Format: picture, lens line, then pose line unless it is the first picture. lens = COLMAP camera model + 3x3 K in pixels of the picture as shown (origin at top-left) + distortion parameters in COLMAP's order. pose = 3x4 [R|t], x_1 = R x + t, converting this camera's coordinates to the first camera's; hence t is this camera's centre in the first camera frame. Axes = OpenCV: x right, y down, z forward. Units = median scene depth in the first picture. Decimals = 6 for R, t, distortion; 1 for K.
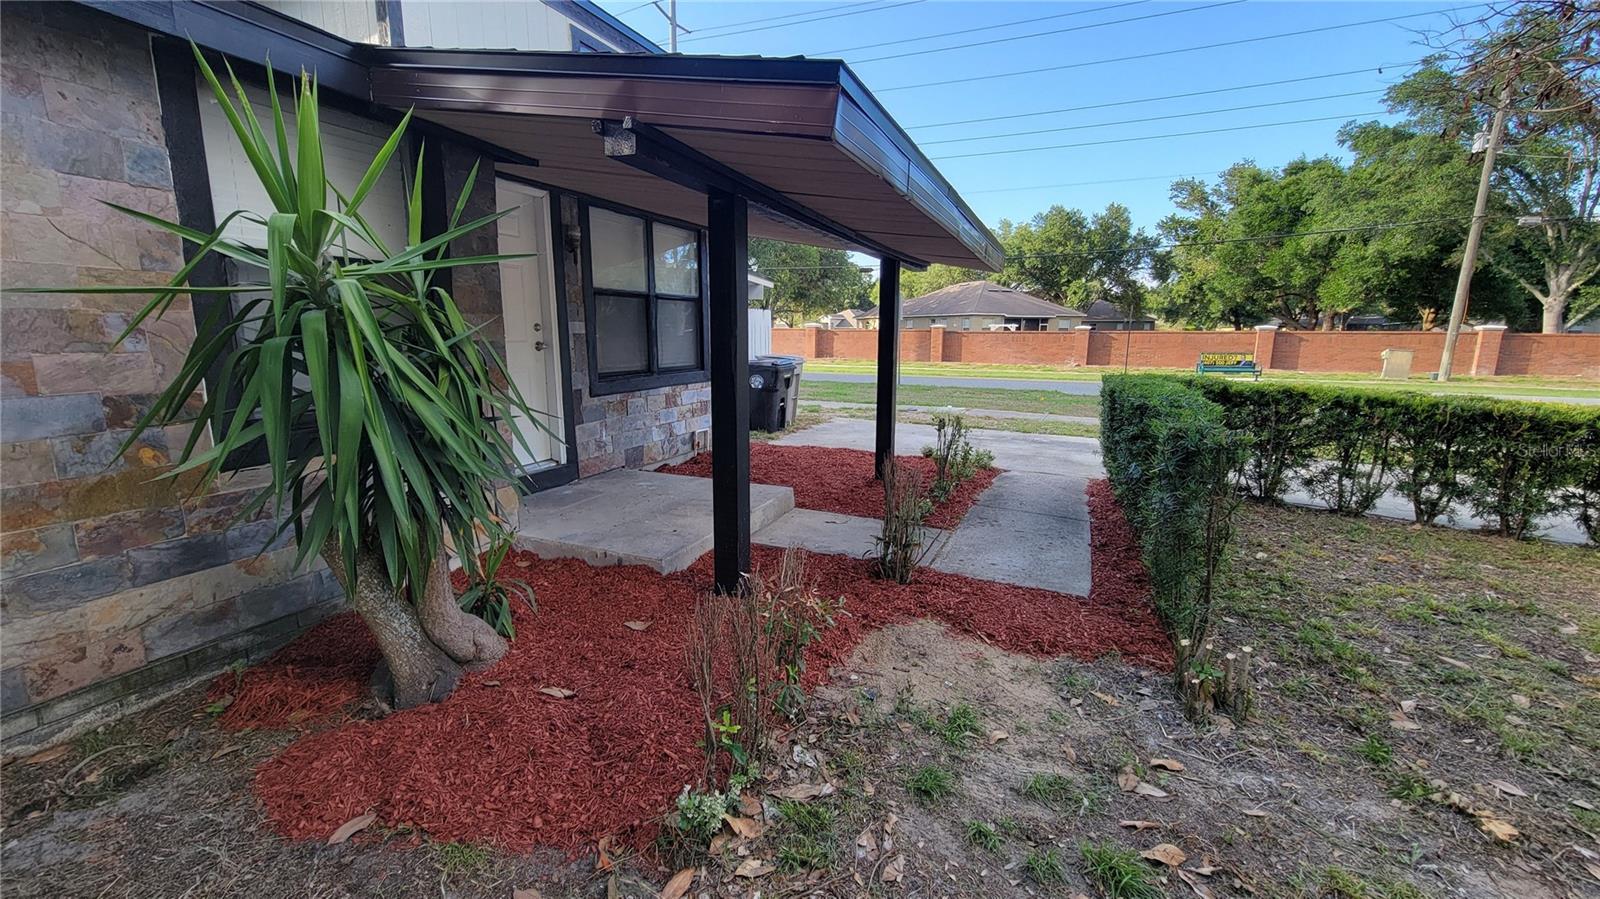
lens RADIAL K [[647.5, 0, 800.0], [0, 647.5, 449.5], [0, 0, 1]] dist [0.008192, -0.004024]
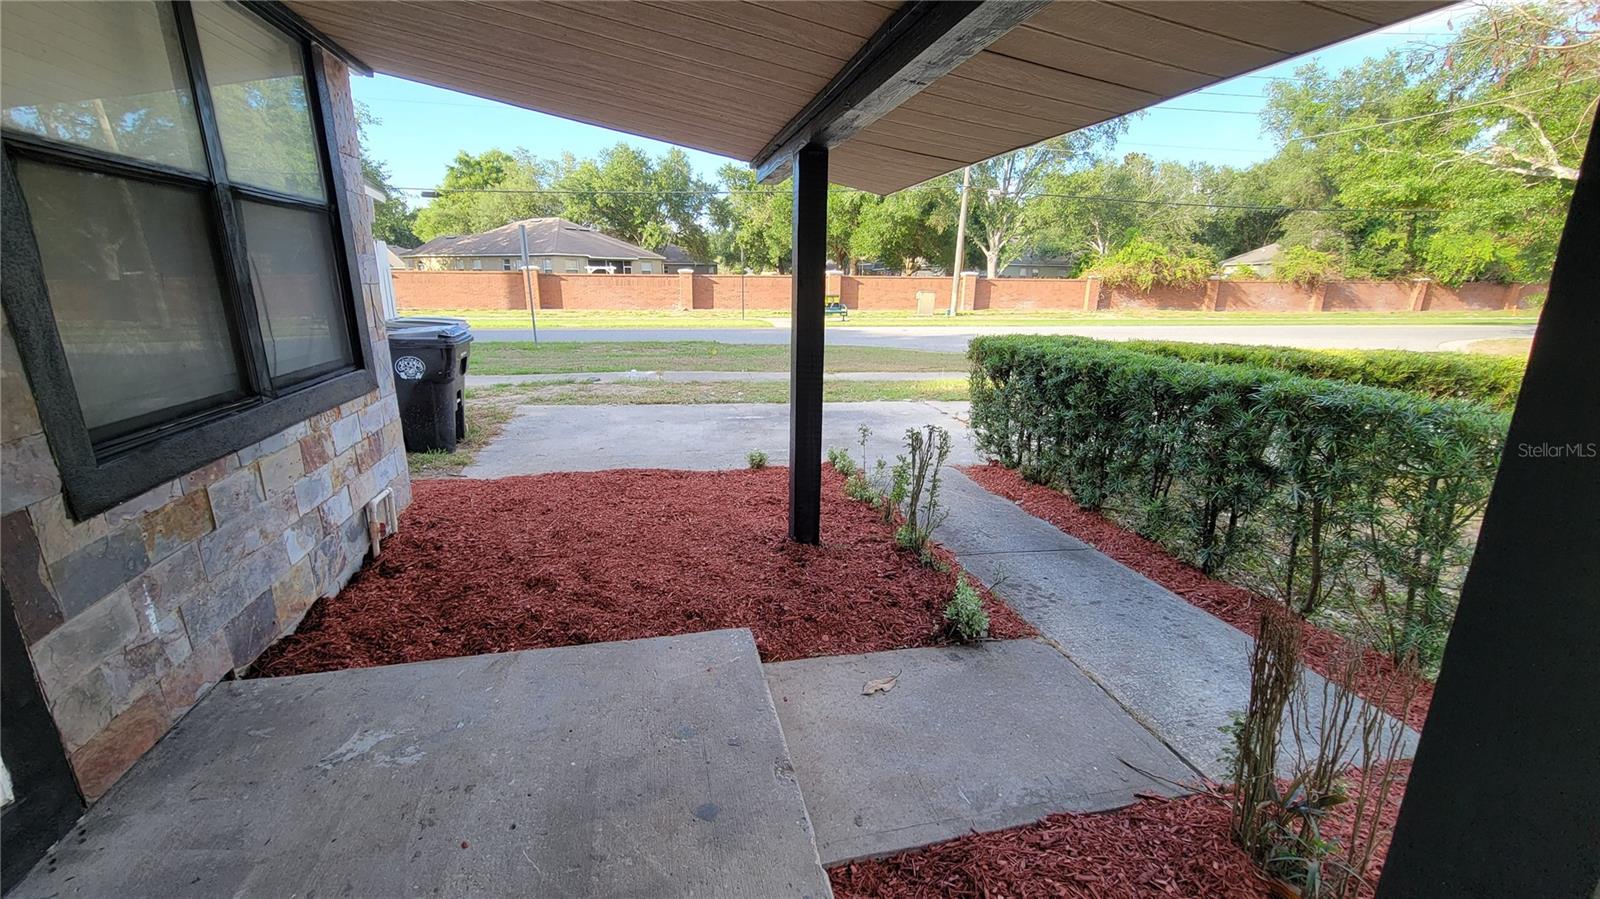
lens RADIAL K [[646.4, 0, 788.8], [0, 646.4, 451.1], [0, 0, 1]] dist [0.000213, 0.003751]
pose [[0.810955, -0.149280, 0.565745, -0.259107], [0.098569, 0.987942, 0.119391, -0.134037], [-0.576746, -0.041056, 0.815891, 0.670828]]
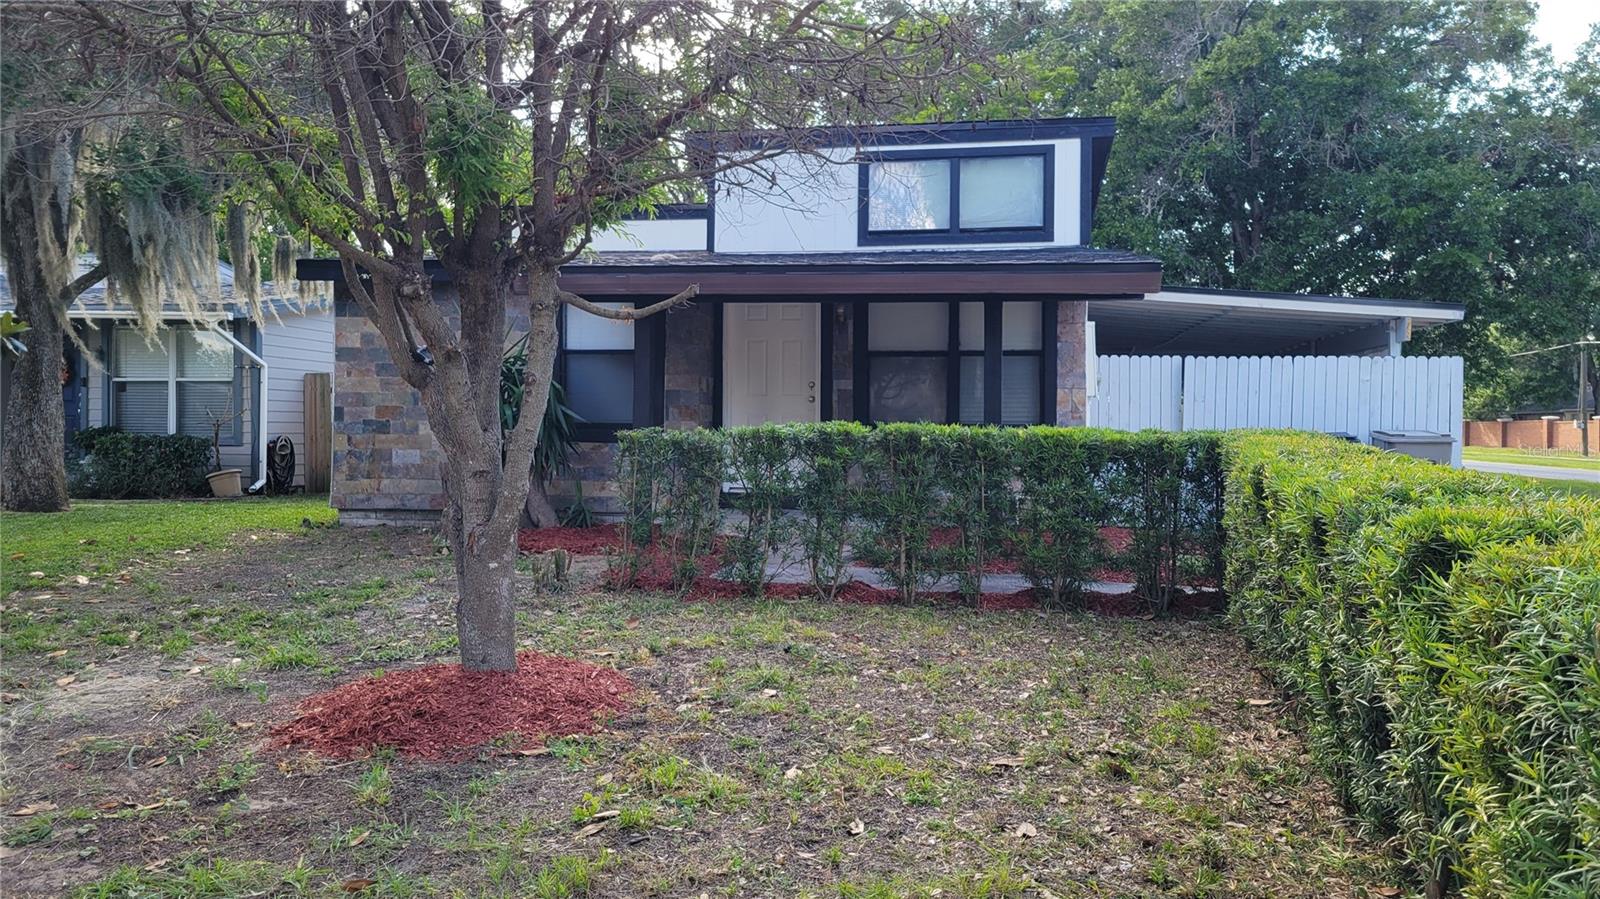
lens RADIAL K [[1207.2, 0, 817.9], [0, 1207.2, 443.3], [0, 0, 1]] dist [0.031628, 0.005381]
pose [[0.234217, 0.003877, -0.972177, 2.055118], [-0.180160, 0.982844, -0.039485, 0.020597], [0.955345, 0.184396, 0.230897, 0.504148]]
